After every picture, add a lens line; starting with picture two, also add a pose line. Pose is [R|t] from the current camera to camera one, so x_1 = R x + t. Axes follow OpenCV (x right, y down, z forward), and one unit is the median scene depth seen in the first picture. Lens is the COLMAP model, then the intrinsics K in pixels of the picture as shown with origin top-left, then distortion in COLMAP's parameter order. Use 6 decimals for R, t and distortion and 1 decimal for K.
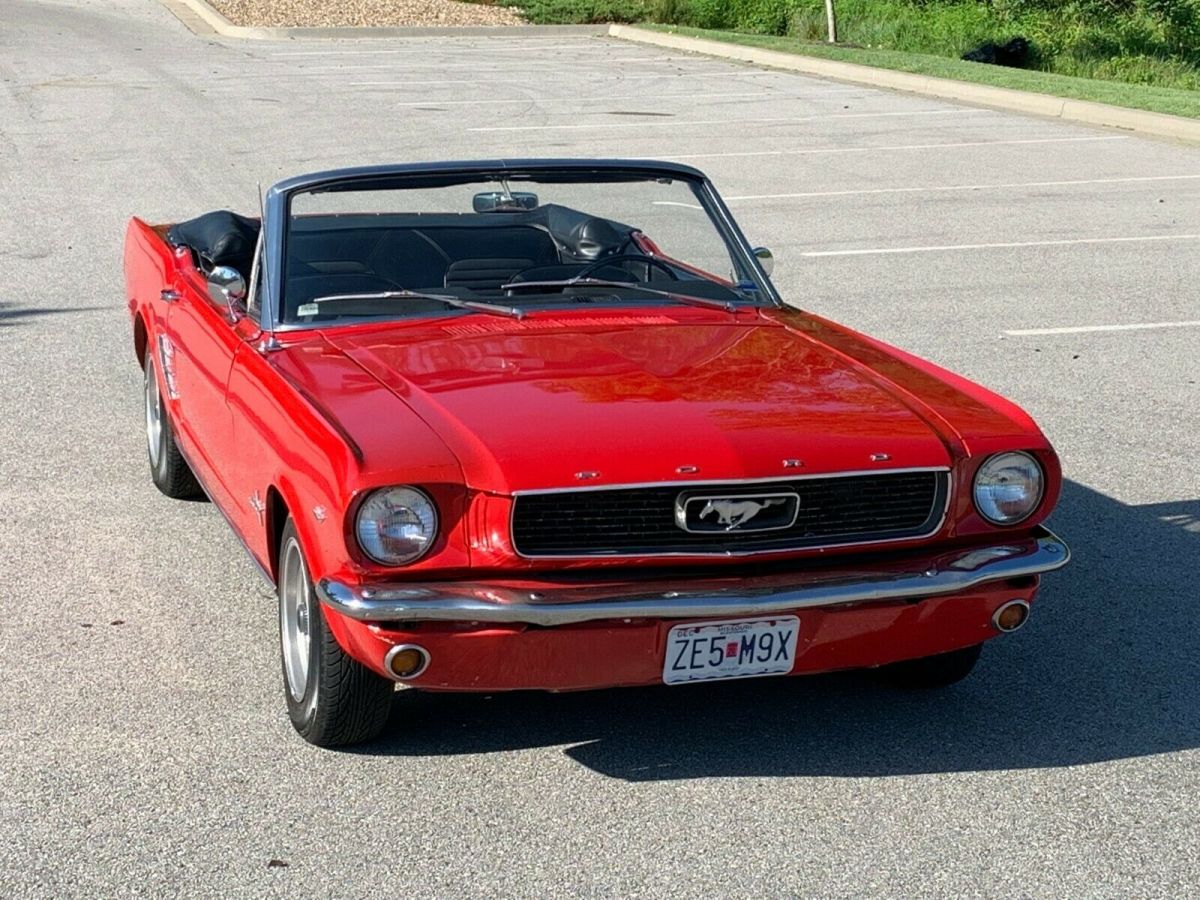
lens RADIAL K [[2561.0, 0, 600.0], [0, 2561.0, 450.0], [0, 0, 1]] dist [0.076231, 0.632668]
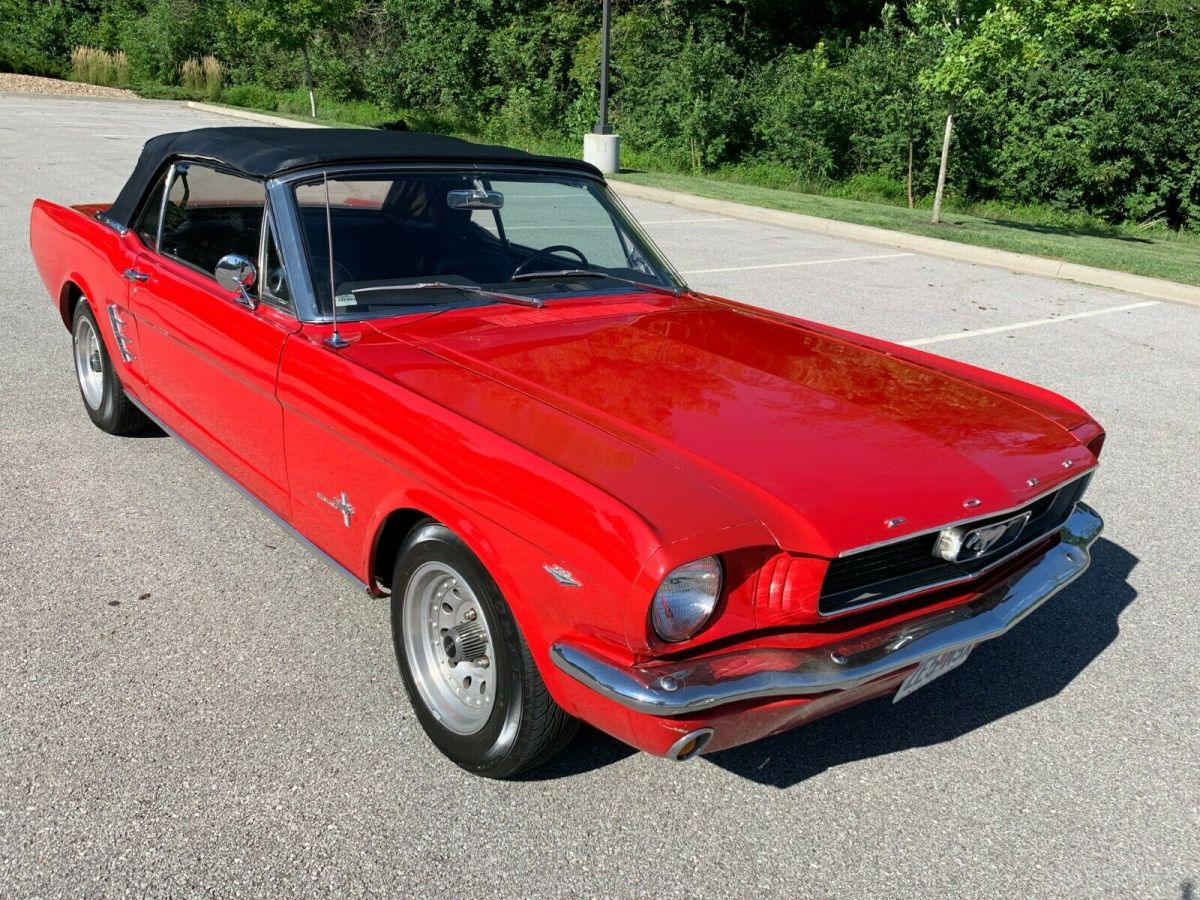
lens RADIAL K [[1045.6, 0, 597.9], [0, 1045.6, 443.4], [0, 0, 1]] dist [0.040103, -0.063631]
pose [[0.917838, -0.062024, 0.392080, -0.229231], [0.010134, 0.991057, 0.133054, -0.063582], [-0.396826, -0.118149, 0.910258, 0.680451]]
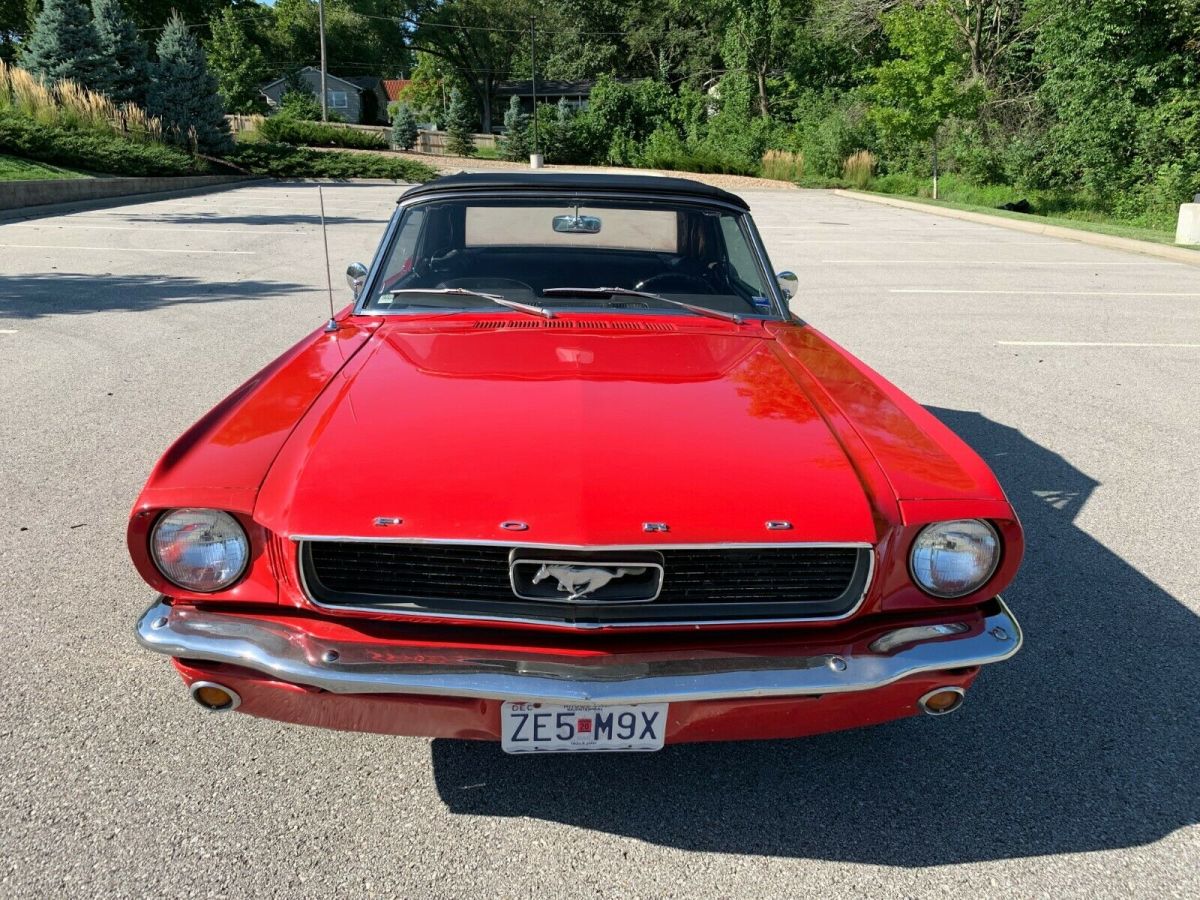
lens RADIAL K [[933.1, 0, 600.0], [0, 933.1, 450.0], [0, 0, 1]] dist [0.004281, -0.005085]
pose [[0.966742, 0.096043, -0.237034, 0.120180], [-0.072422, 0.991678, 0.106440, -0.045918], [0.245284, -0.085733, 0.965653, 0.703793]]
